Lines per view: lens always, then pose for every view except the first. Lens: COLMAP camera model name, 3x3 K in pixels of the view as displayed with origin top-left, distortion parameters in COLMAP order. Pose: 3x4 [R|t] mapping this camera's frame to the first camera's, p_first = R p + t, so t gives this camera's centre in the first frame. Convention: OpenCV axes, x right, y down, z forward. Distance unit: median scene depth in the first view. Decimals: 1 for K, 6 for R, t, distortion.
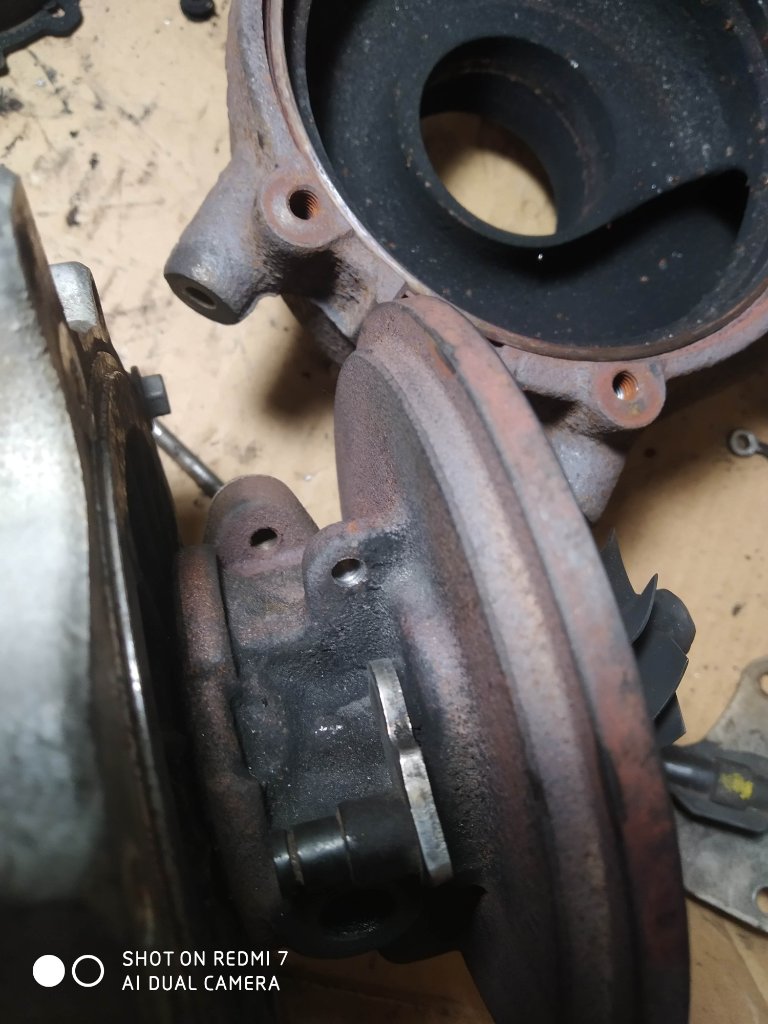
lens RADIAL K [[821.7, 0, 384.0], [0, 821.7, 512.0], [0, 0, 1]] dist [-0.048479, -0.010957]
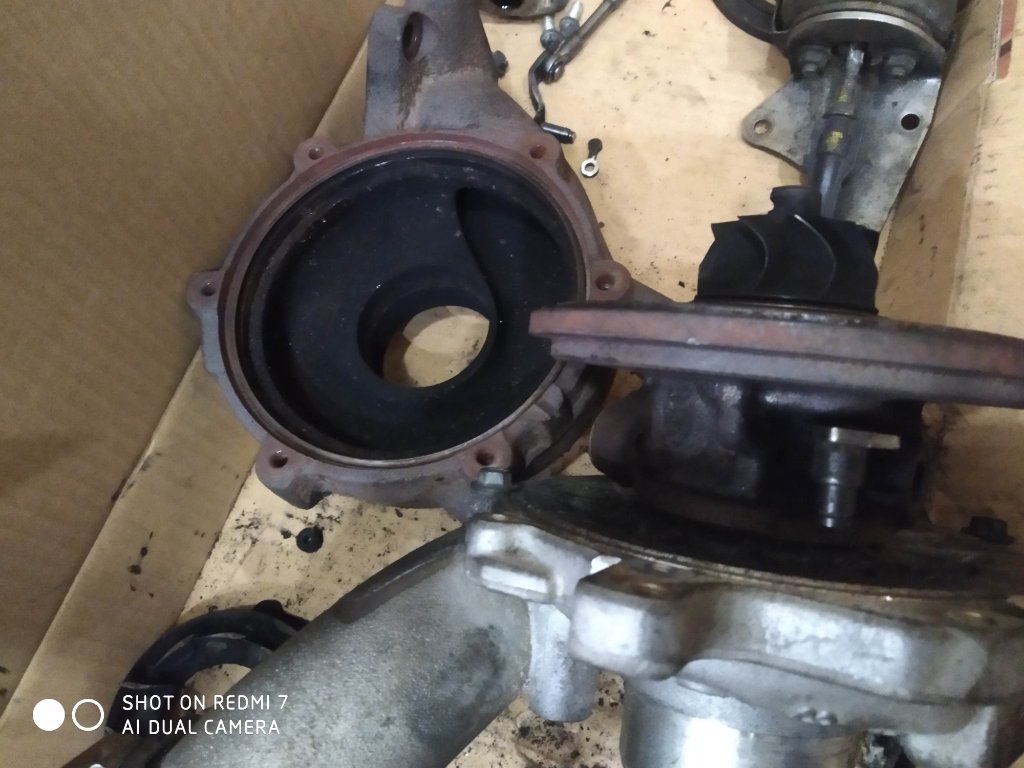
lens RADIAL K [[854.7, 0, 512.8], [0, 854.7, 377.4], [0, 0, 1]] dist [0.069682, -0.138469]
pose [[0.120621, -0.985080, 0.122754, -0.129938], [0.990046, 0.110341, -0.087371, -0.155315], [0.072522, 0.132071, 0.988584, -0.709213]]
